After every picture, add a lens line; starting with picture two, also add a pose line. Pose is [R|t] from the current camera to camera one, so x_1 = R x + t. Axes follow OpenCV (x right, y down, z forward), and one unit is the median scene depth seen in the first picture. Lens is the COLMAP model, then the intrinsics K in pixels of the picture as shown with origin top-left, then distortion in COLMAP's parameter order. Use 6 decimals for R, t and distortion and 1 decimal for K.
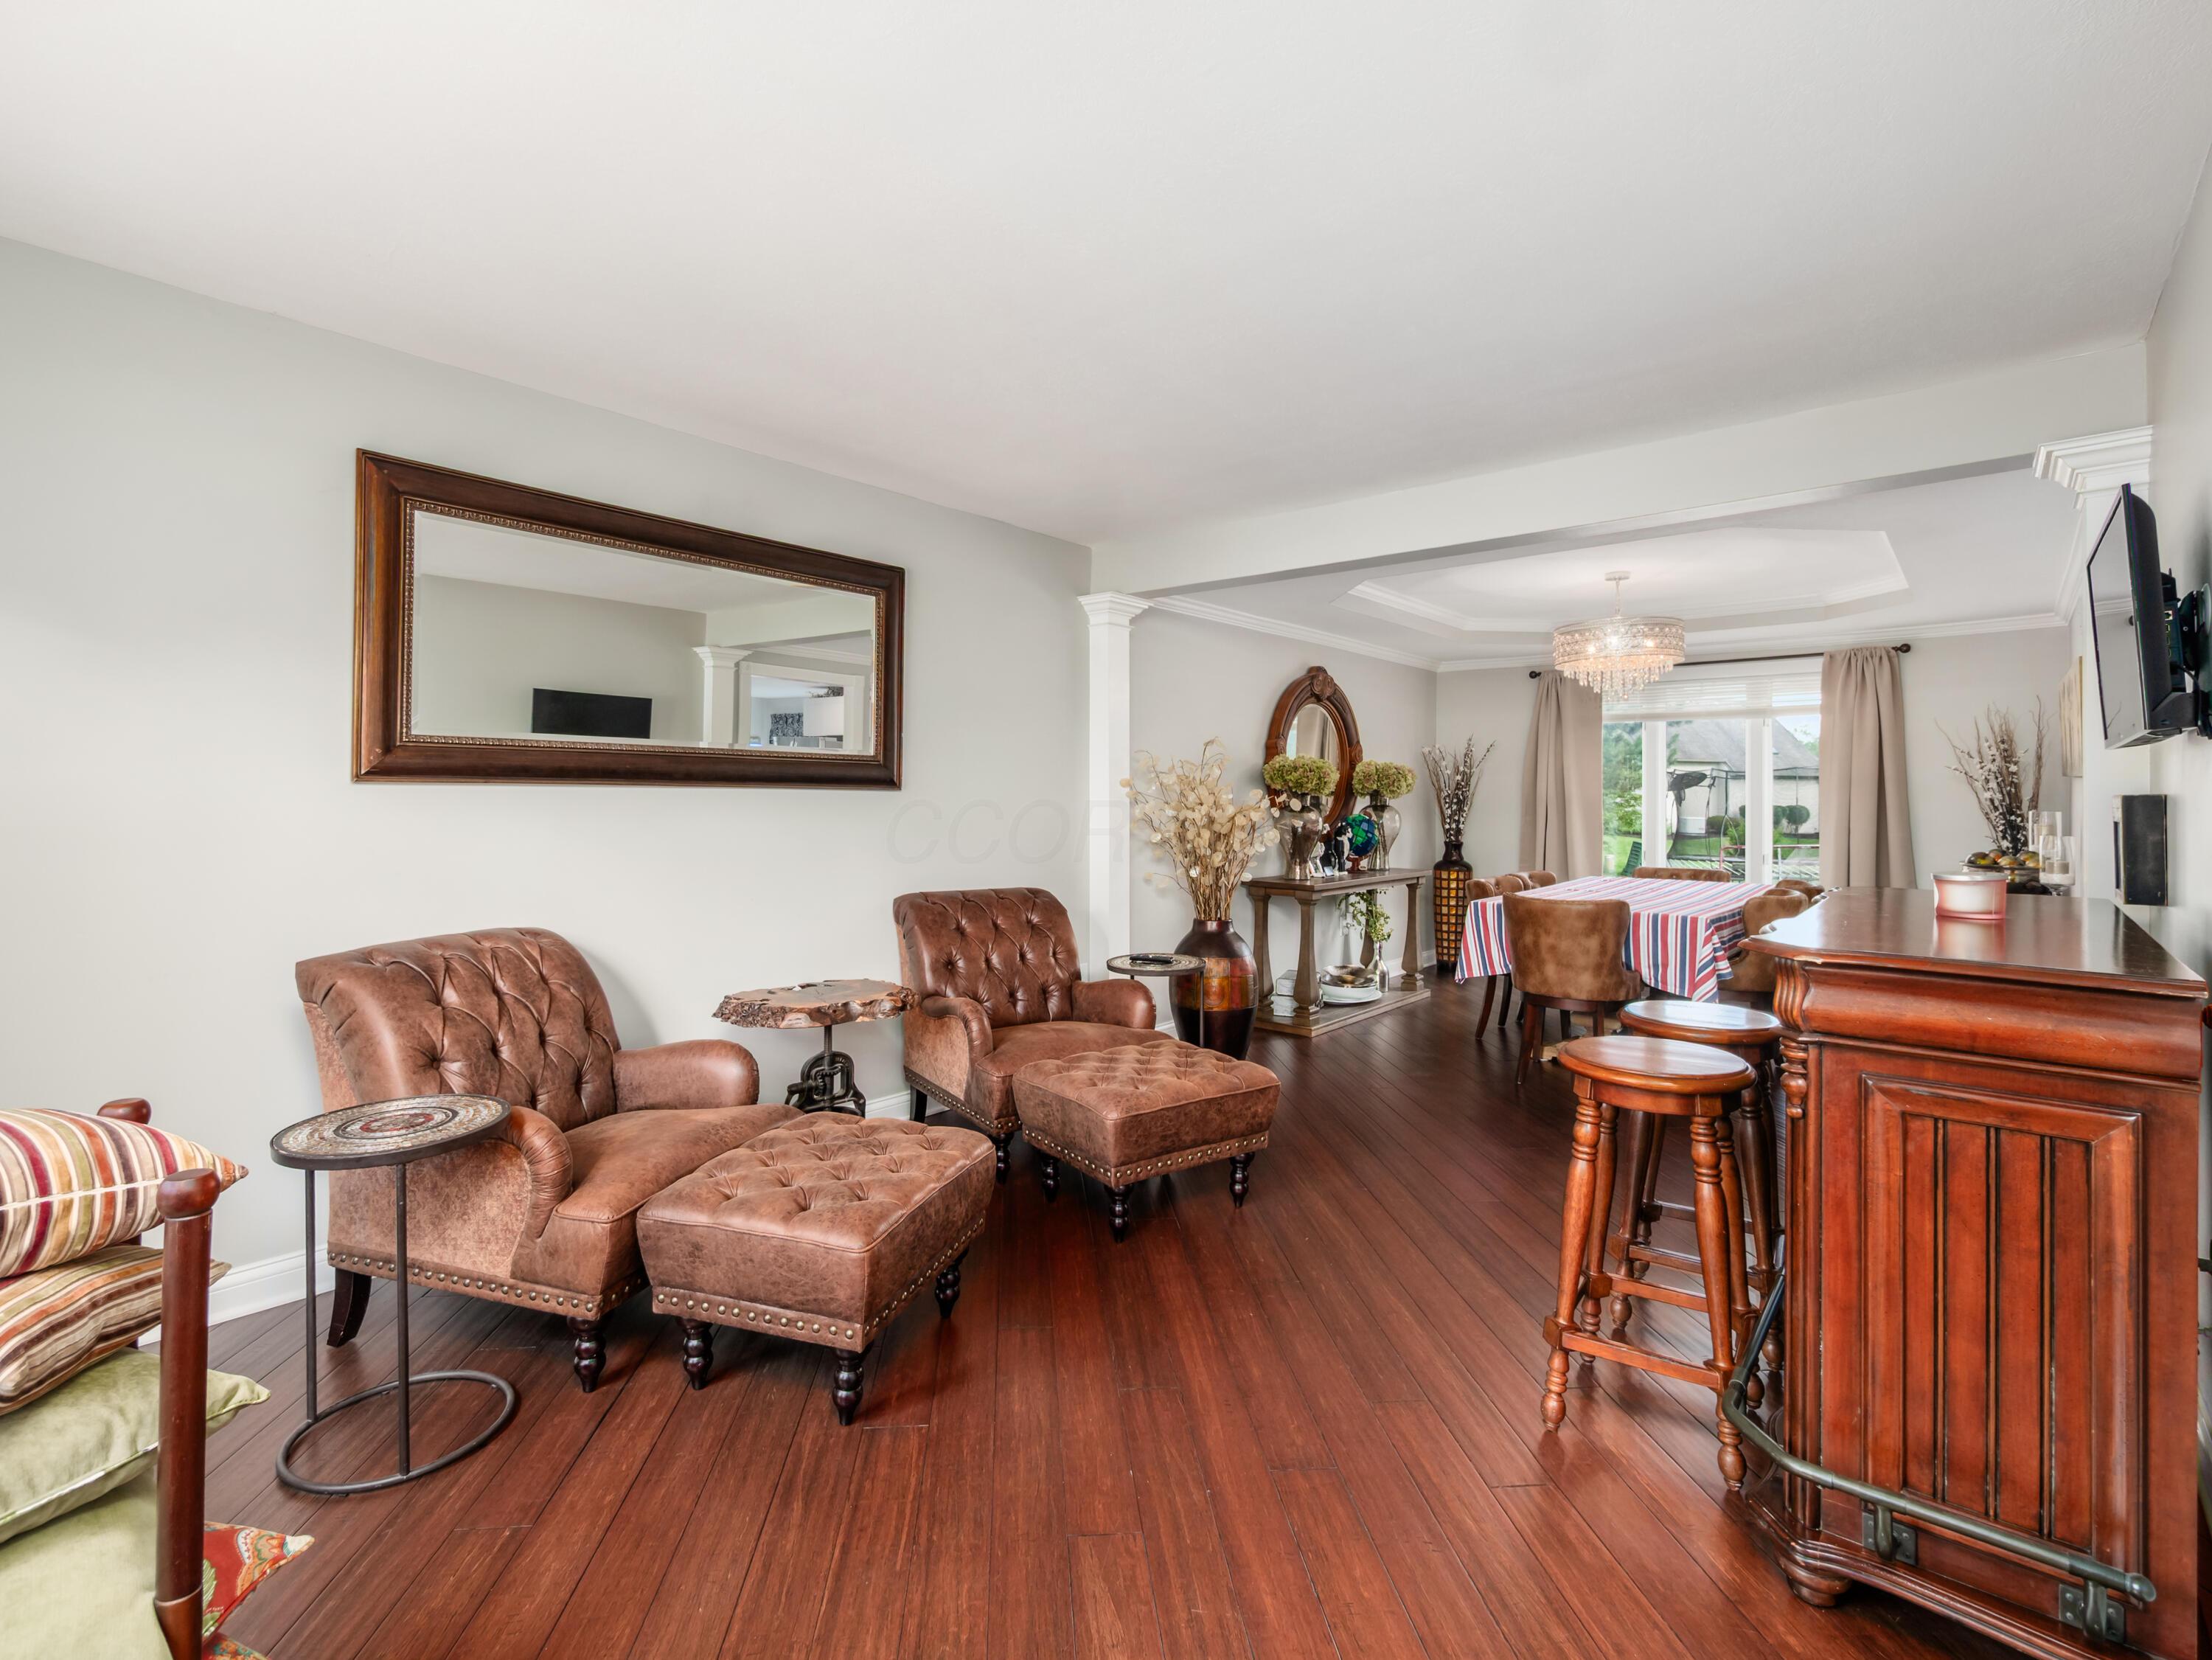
lens RADIAL K [[1059.3, 0, 1136.8], [0, 1059.3, 776.2], [0, 0, 1]] dist [-0.004108, 0.009410]
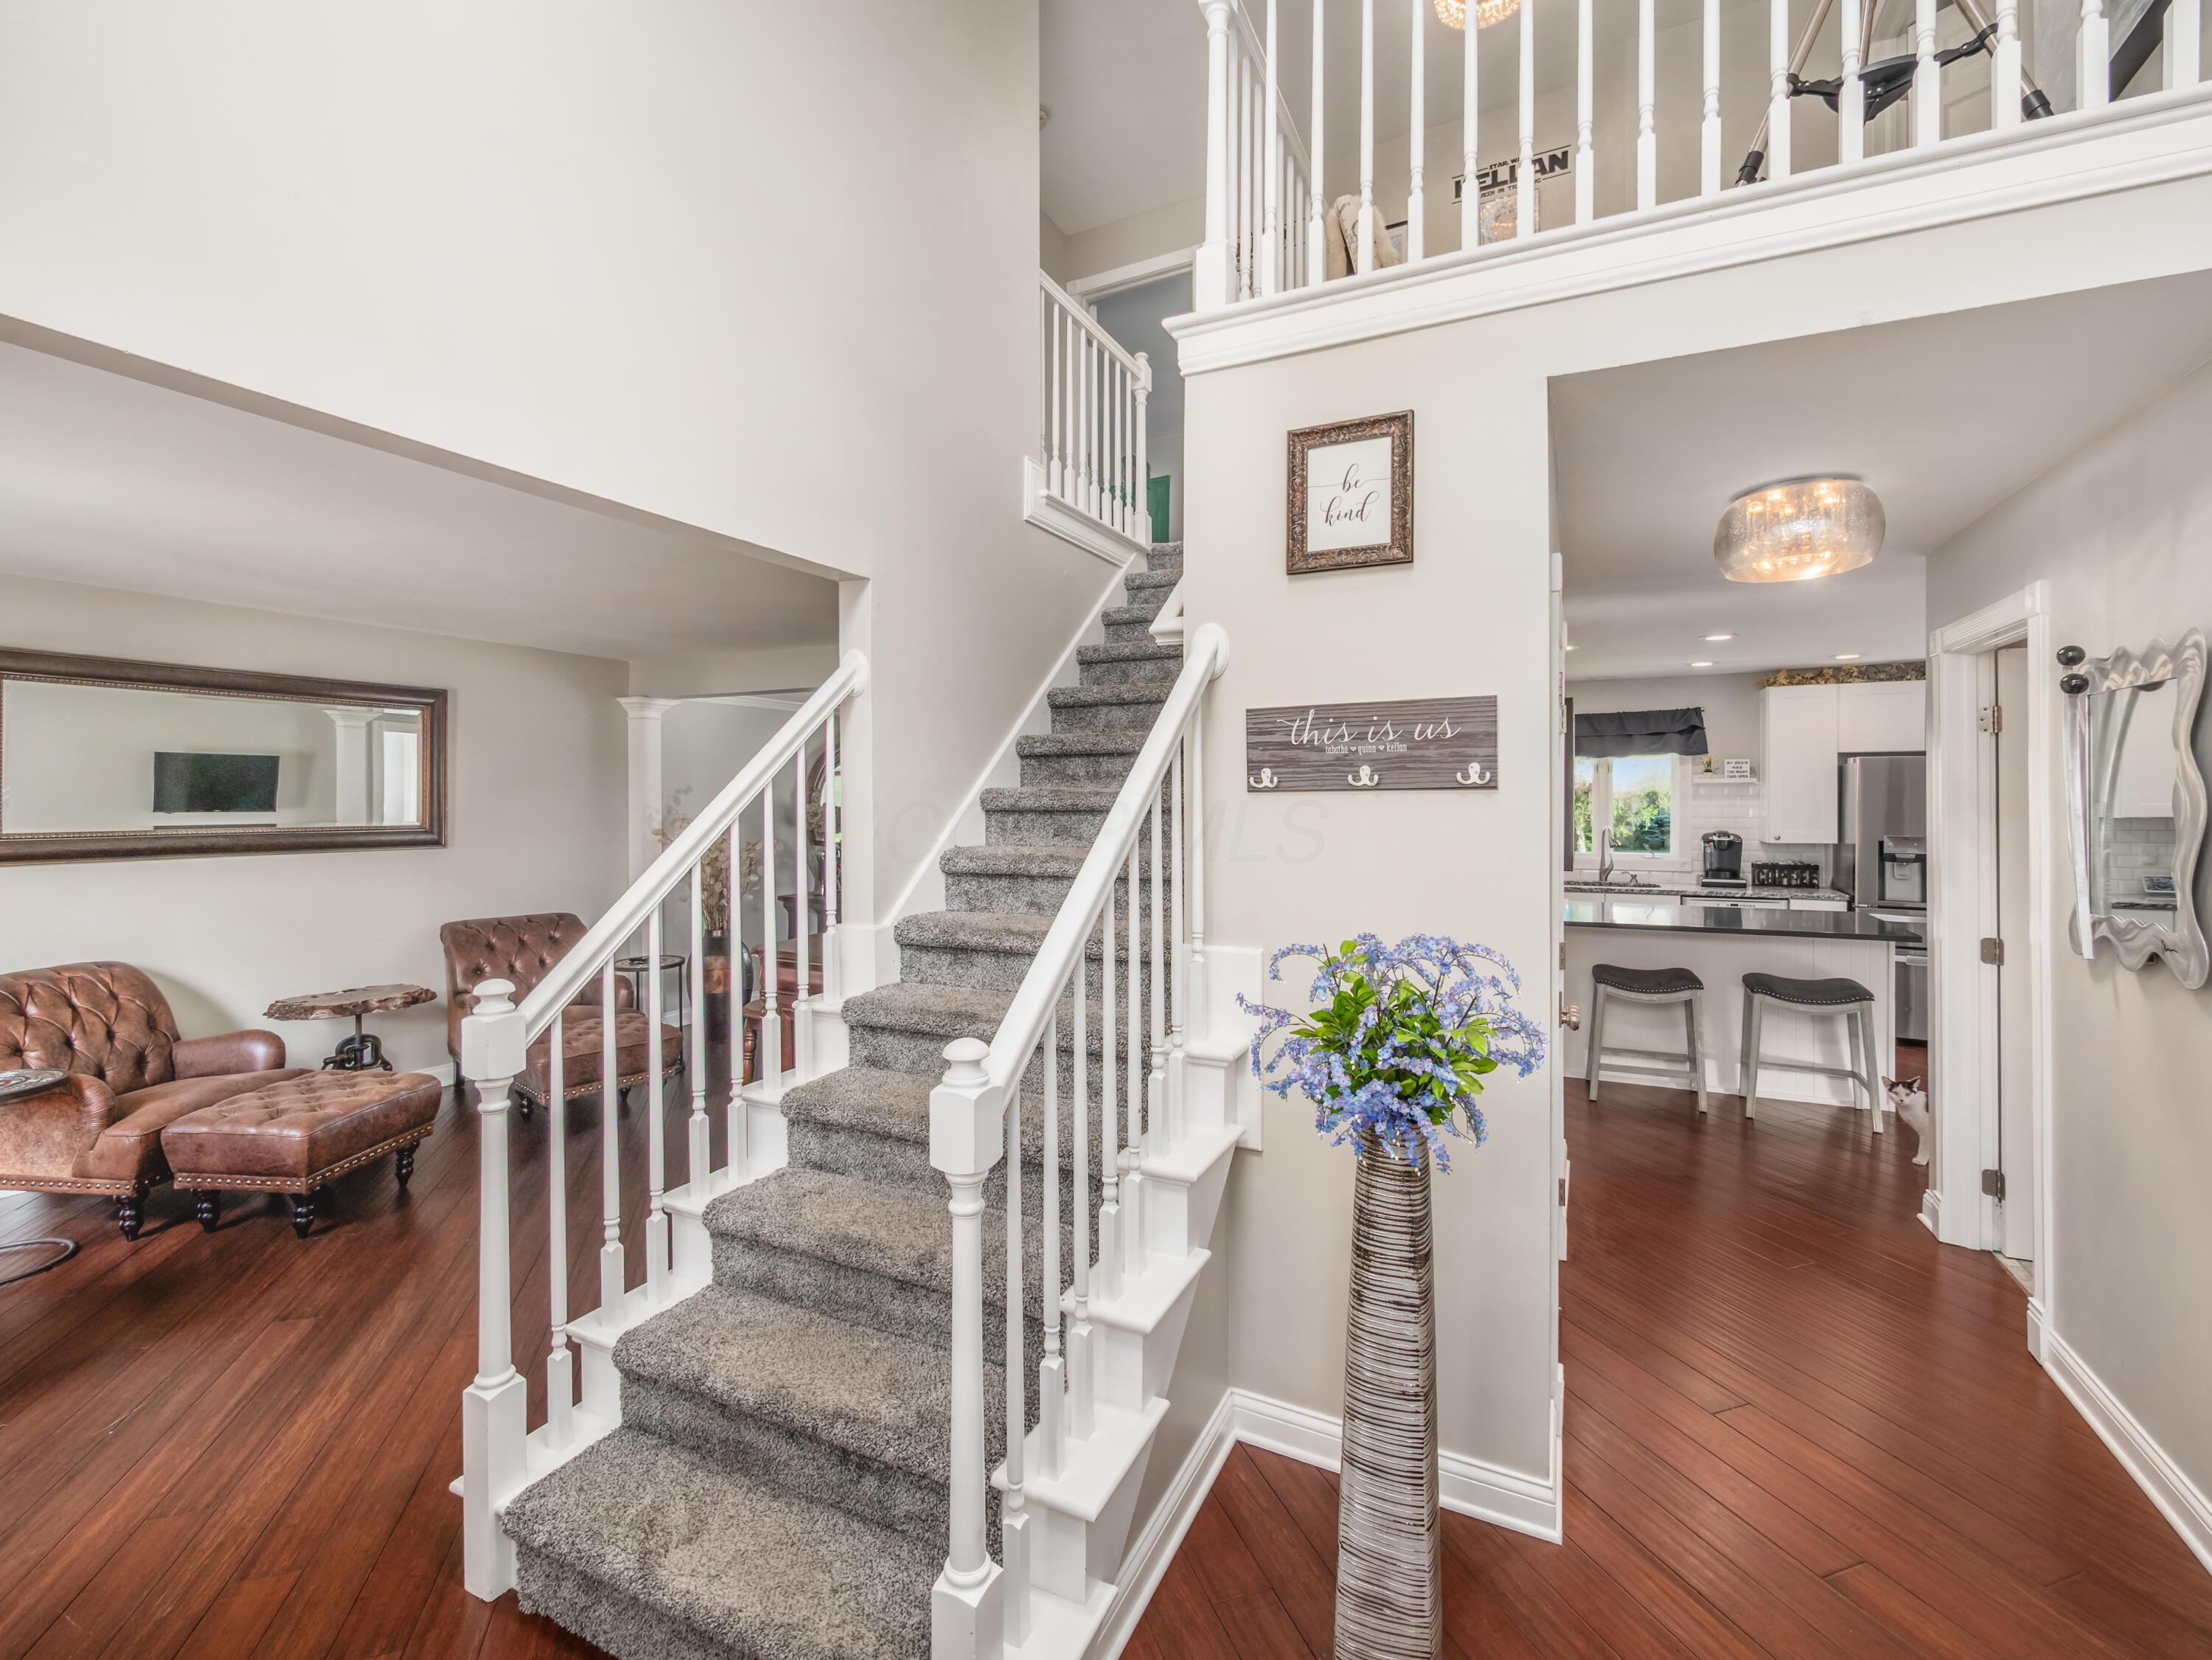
lens RADIAL K [[961.3, 0, 1109.3], [0, 961.3, 788.6], [0, 0, 1]] dist [0.000144, -0.000038]
pose [[0.974635, -0.006871, 0.223696, 0.438996], [0.004665, 0.999935, 0.010389, -0.093549], [-0.223753, -0.009082, 0.974604, -0.548146]]
